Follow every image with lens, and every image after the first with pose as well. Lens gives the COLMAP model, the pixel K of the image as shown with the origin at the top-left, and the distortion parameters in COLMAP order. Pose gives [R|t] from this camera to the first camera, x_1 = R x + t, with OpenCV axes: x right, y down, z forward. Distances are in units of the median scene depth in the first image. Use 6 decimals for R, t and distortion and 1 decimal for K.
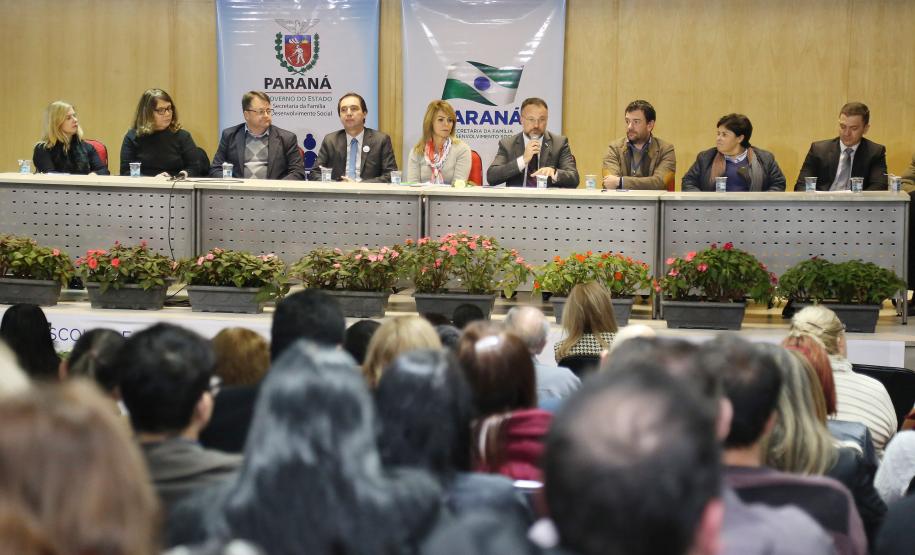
lens RADIAL K [[2227.1, 0, 457.5], [0, 2227.1, 277.5], [0, 0, 1]] dist [0.498878, 0.125881]
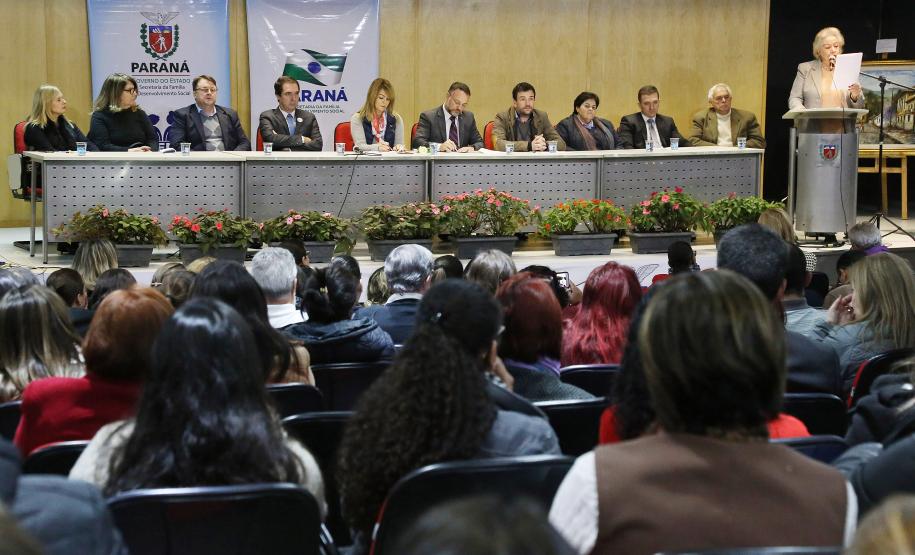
lens RADIAL K [[1837.4, 0, 457.5], [0, 1837.4, 277.5], [0, 0, 1]] dist [0.346613, -0.026523]
pose [[0.864313, -0.063398, 0.498943, -0.431952], [0.047899, 0.997890, 0.043821, -0.013144], [-0.500669, -0.013976, 0.865526, 0.087827]]
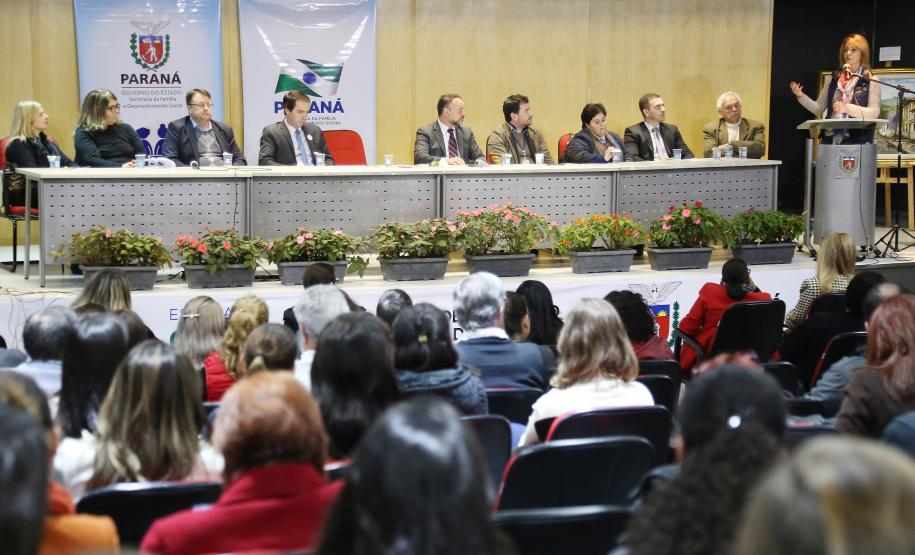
lens RADIAL K [[1789.4, 0, 457.5], [0, 1789.4, 277.5], [0, 0, 1]] dist [0.331812, -0.019171]
pose [[0.845768, -0.069689, 0.528979, -0.432593], [0.054275, 0.997528, 0.044638, -0.020198], [-0.530782, -0.009043, 0.847460, 0.154292]]
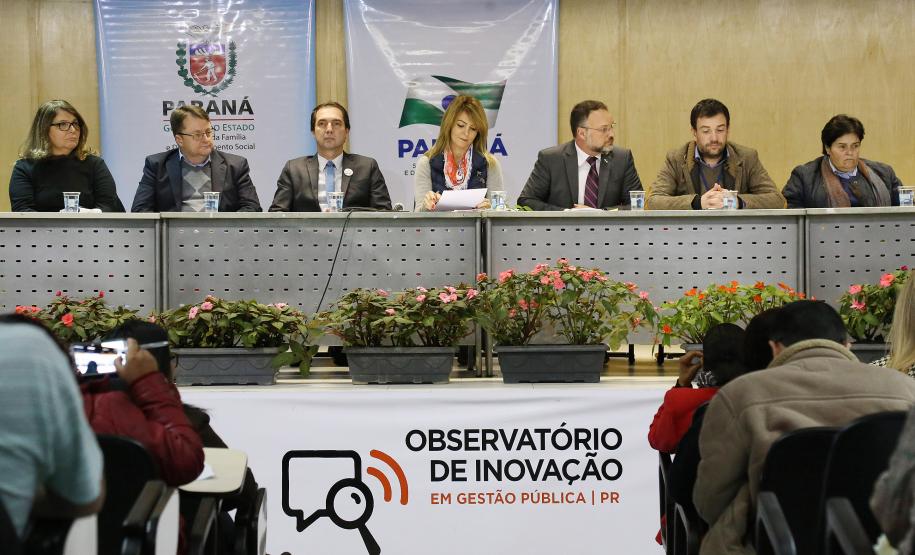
lens RADIAL K [[2346.7, 0, 479.4], [0, 2346.7, 278.1], [0, 0, 1]] dist [0.546842, -0.153755]
pose [[0.981071, -0.024593, 0.192083, -0.138493], [0.038470, 0.996885, -0.068852, 0.030112], [-0.189791, 0.074938, 0.978960, 0.203523]]
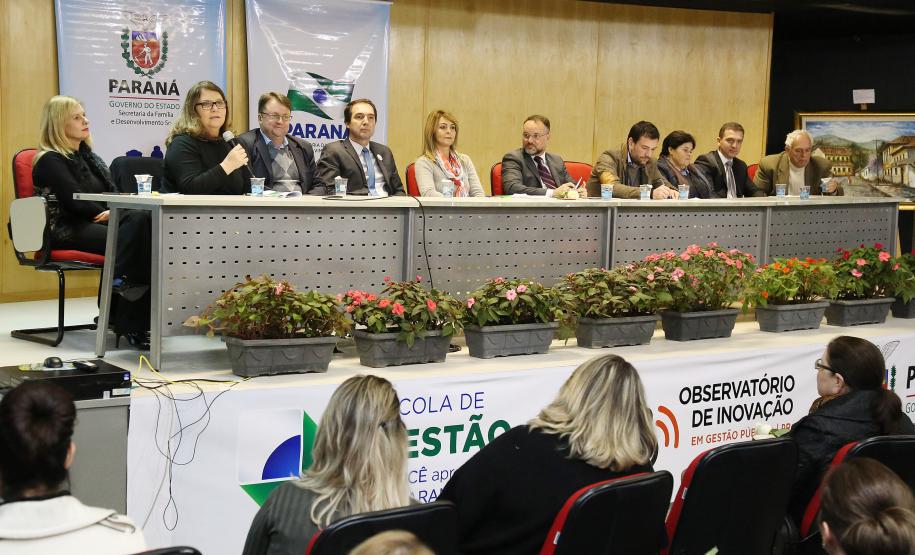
lens RADIAL K [[1371.2, 0, 457.5], [0, 1371.2, 277.5], [0, 0, 1]] dist [0.170523, 0.098389]
pose [[0.648315, -0.061770, 0.758862, -0.410059], [0.053266, 0.997941, 0.035724, -0.026373], [-0.759506, 0.017261, 0.650271, 0.567497]]
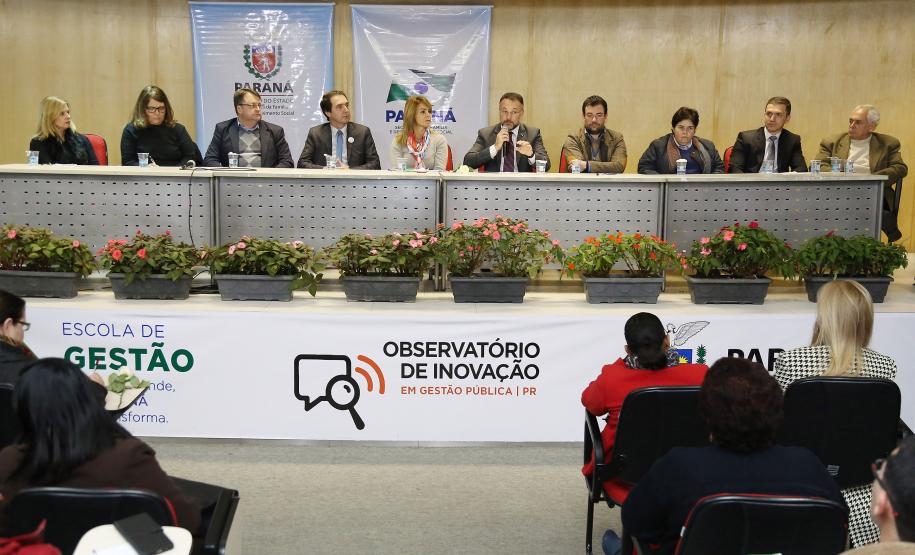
lens RADIAL K [[1081.8, 0, 457.5], [0, 1081.8, 277.5], [0, 0, 1]] dist [0.073574, 0.031995]
pose [[0.976744, -0.031200, 0.212124, -0.097543], [0.020370, 0.998384, 0.053050, -0.015186], [-0.213437, -0.047495, 0.975802, 0.419955]]
